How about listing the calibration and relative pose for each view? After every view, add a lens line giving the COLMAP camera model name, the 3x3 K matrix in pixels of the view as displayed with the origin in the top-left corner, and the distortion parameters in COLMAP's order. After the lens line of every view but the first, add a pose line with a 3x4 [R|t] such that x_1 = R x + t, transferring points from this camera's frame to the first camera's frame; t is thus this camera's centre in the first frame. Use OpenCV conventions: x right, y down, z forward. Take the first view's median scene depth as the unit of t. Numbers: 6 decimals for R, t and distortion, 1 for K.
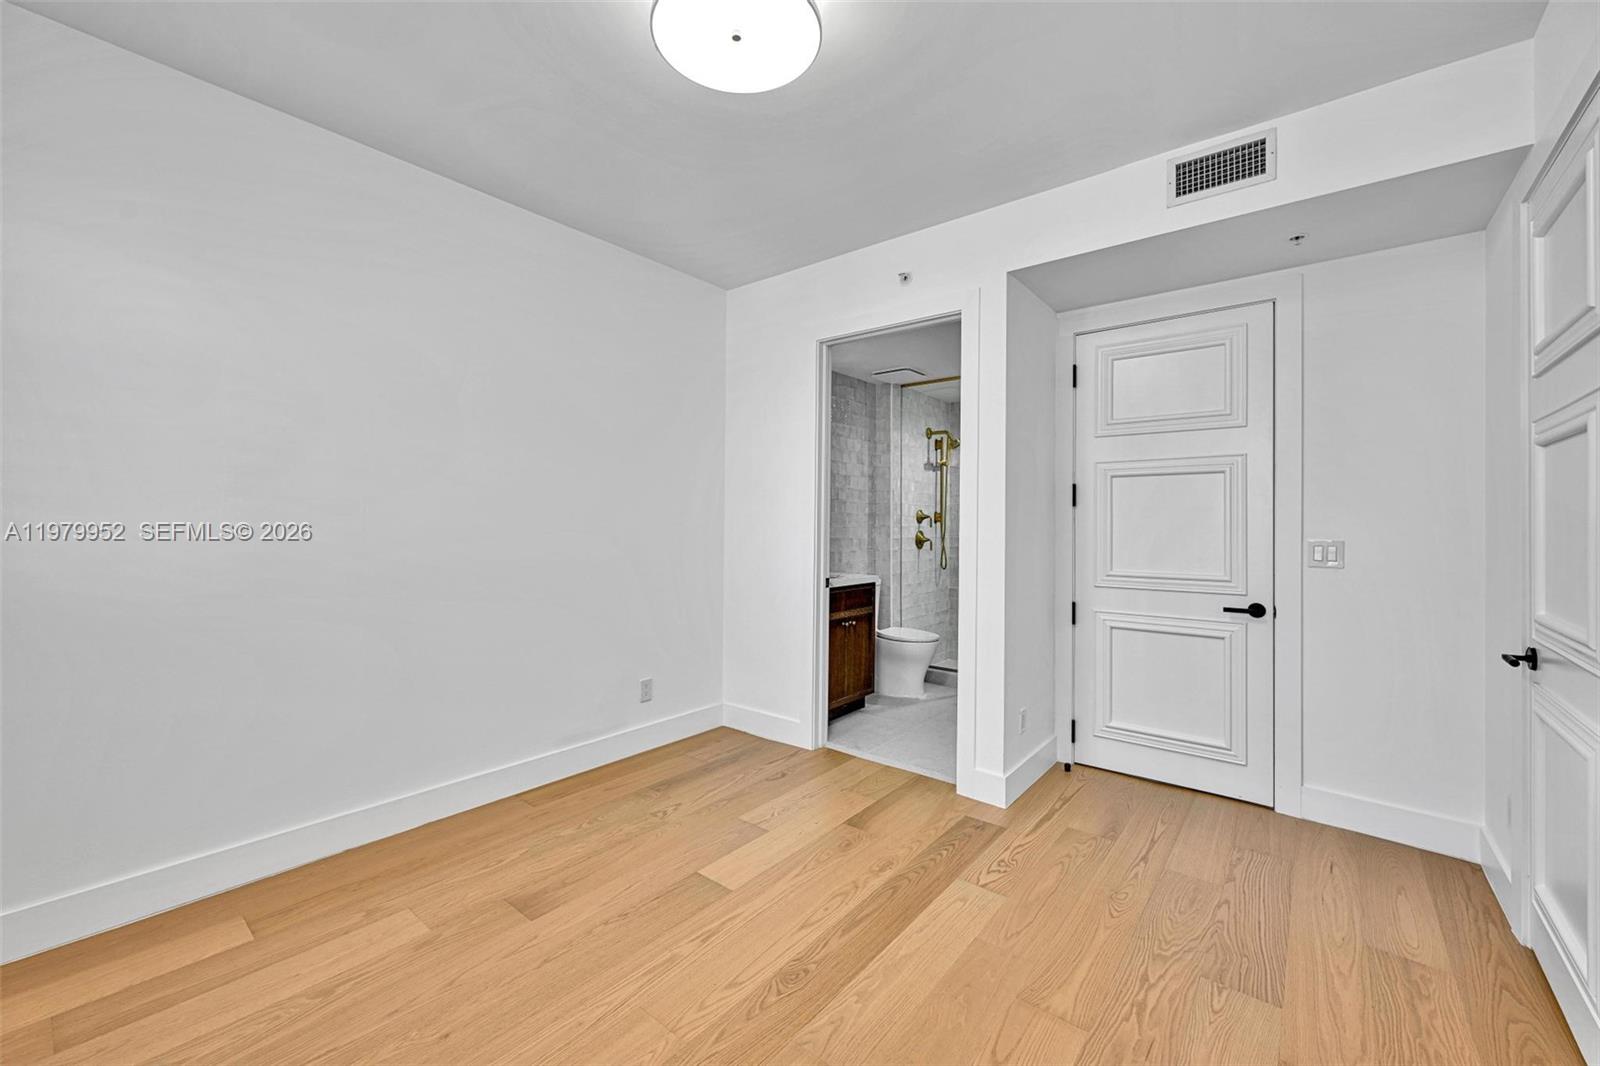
lens RADIAL K [[640.3, 0, 782.7], [0, 640.3, 516.7], [0, 0, 1]] dist [0.021709, -0.005274]
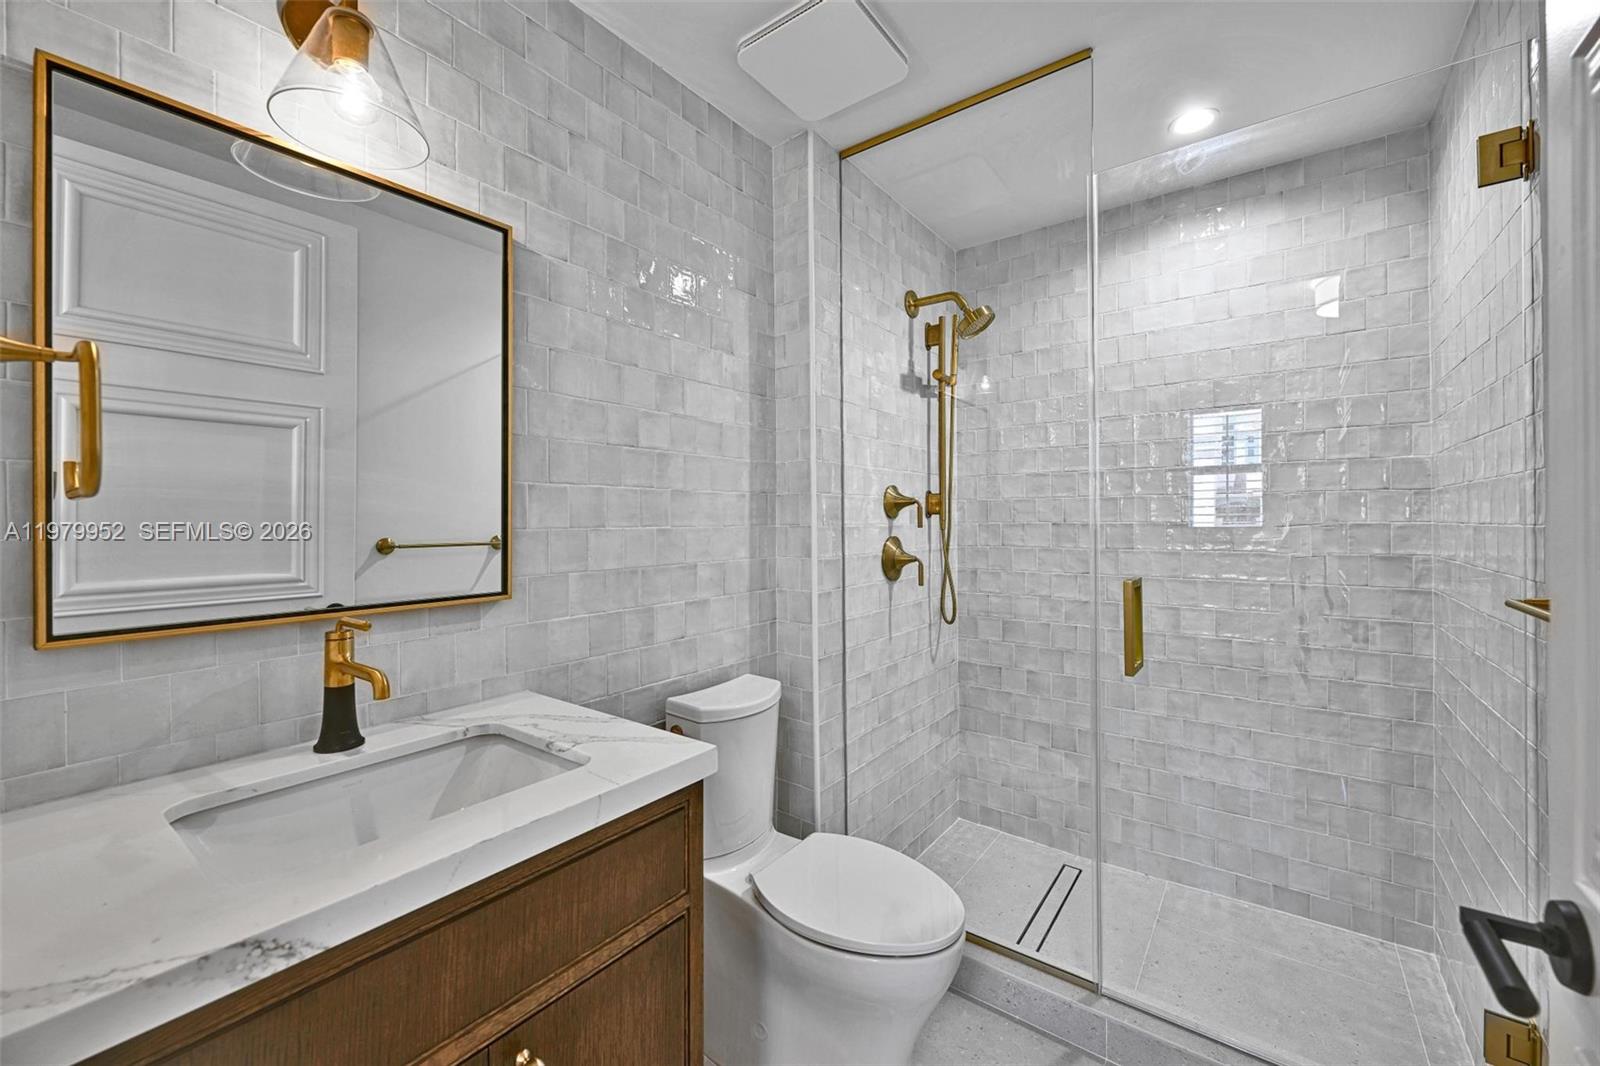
lens RADIAL K [[640.3, 0, 782.7], [0, 640.3, 516.7], [0, 0, 1]] dist [0.021709, -0.005274]
pose [[0.999187, -0.012514, 0.038326, 0.133941], [0.012334, 0.999912, 0.004931, 0.006820], [-0.038385, -0.004454, 0.999253, 0.618963]]
